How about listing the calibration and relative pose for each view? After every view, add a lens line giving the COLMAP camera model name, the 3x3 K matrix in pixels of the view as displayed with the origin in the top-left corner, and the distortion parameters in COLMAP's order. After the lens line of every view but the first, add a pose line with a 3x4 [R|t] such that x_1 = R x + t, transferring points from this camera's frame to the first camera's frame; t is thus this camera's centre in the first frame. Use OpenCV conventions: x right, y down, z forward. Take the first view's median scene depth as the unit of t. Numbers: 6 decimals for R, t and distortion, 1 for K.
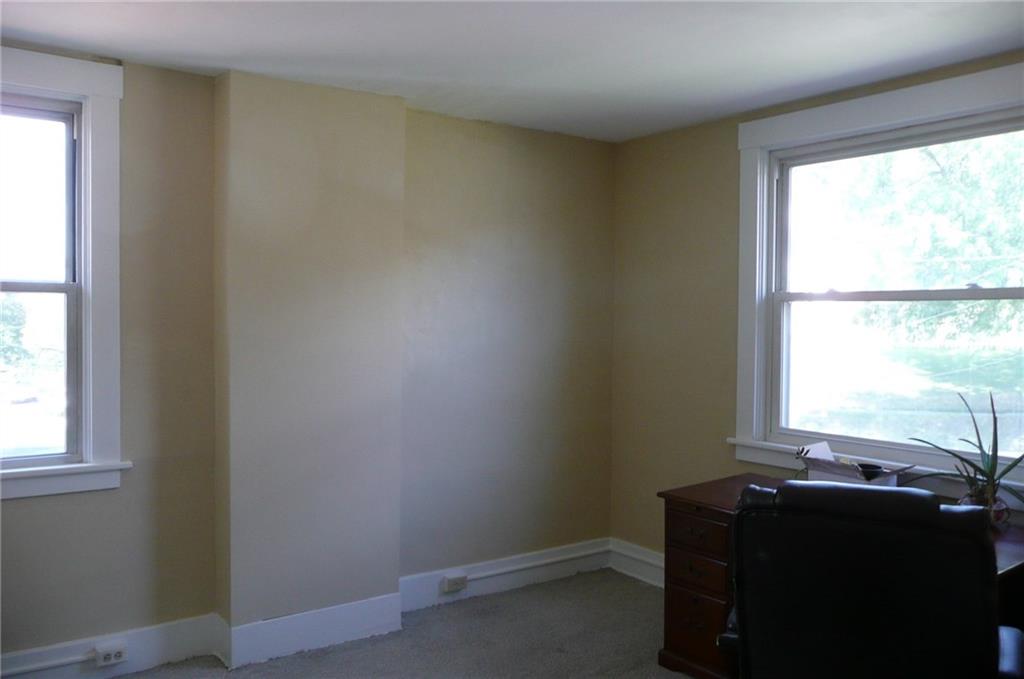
lens RADIAL K [[835.6, 0, 509.5], [0, 835.6, 331.0], [0, 0, 1]] dist [-0.016155, 0.026522]
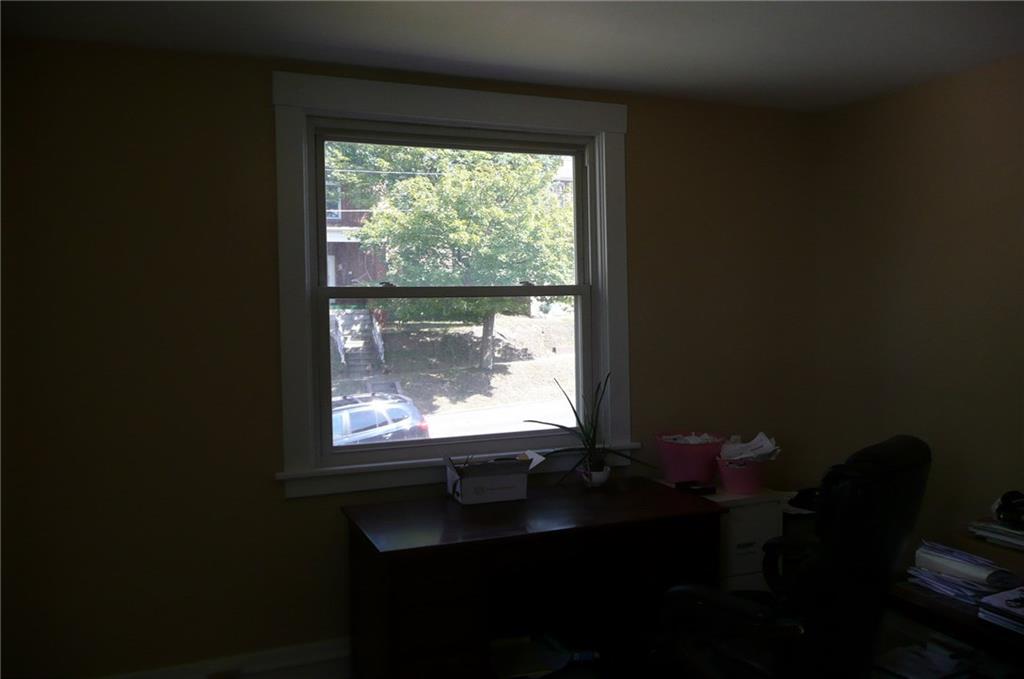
lens RADIAL K [[835.6, 0, 517.6], [0, 835.6, 335.2], [0, 0, 1]] dist [-0.016155, 0.026522]
pose [[0.219996, -0.040213, 0.974671, -0.463264], [0.036932, 0.998777, 0.032871, -0.018869], [-0.974801, 0.028765, 0.221213, 0.636061]]
